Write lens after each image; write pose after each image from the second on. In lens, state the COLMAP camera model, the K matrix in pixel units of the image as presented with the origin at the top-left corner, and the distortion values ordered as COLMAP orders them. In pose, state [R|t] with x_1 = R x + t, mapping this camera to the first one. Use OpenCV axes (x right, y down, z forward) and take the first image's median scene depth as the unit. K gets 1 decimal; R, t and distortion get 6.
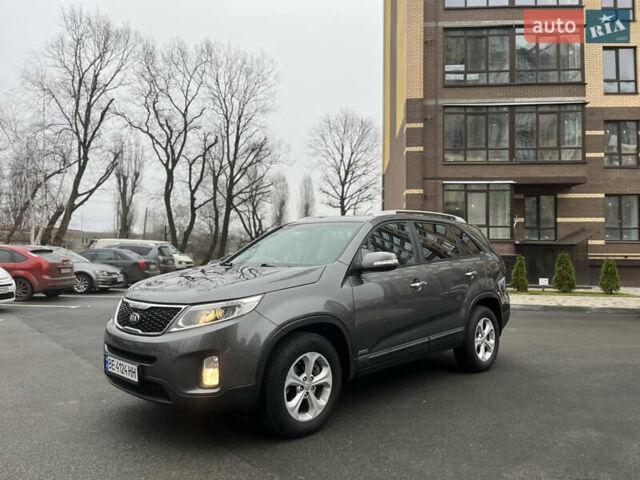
lens RADIAL K [[484.4, 0, 318.0], [0, 484.4, 244.8], [0, 0, 1]] dist [0.073250, -0.087124]
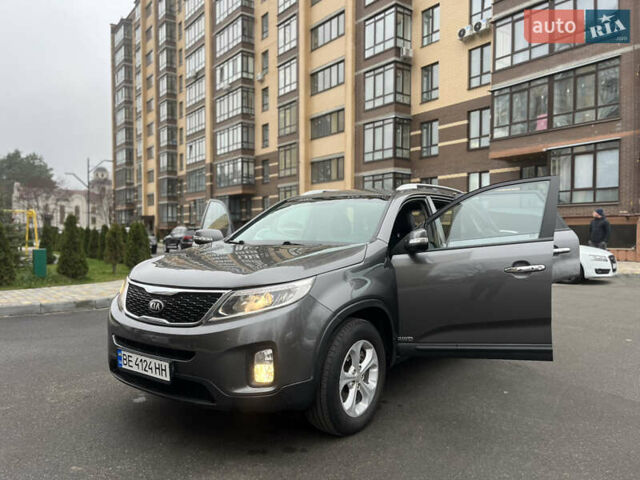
lens RADIAL K [[484.4, 0, 317.5], [0, 484.4, 240.7], [0, 0, 1]] dist [0.073250, -0.087124]
pose [[0.990769, 0.000399, 0.135558, -0.204474], [-0.005624, 0.999255, 0.038171, 0.003157], [-0.135442, -0.038581, 0.990034, 0.122825]]
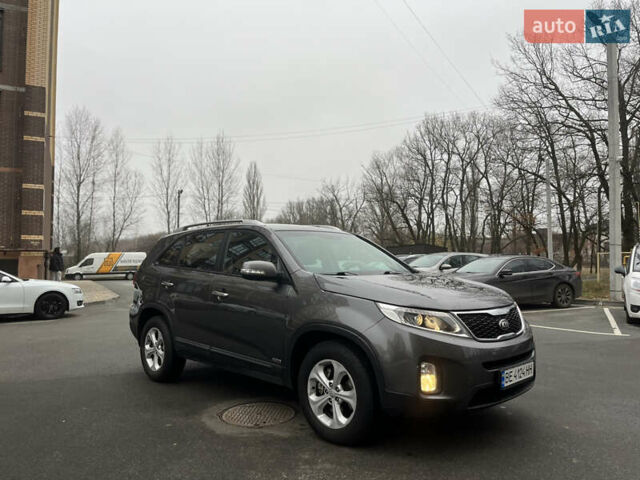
lens RADIAL K [[484.4, 0, 322.0], [0, 484.4, 240.9], [0, 0, 1]] dist [0.073250, -0.087124]
pose [[-0.001184, 0.050429, 0.998727, -1.339375], [-0.013024, 0.998642, -0.050441, 0.032150], [-0.999914, -0.013067, -0.000525, 1.325205]]
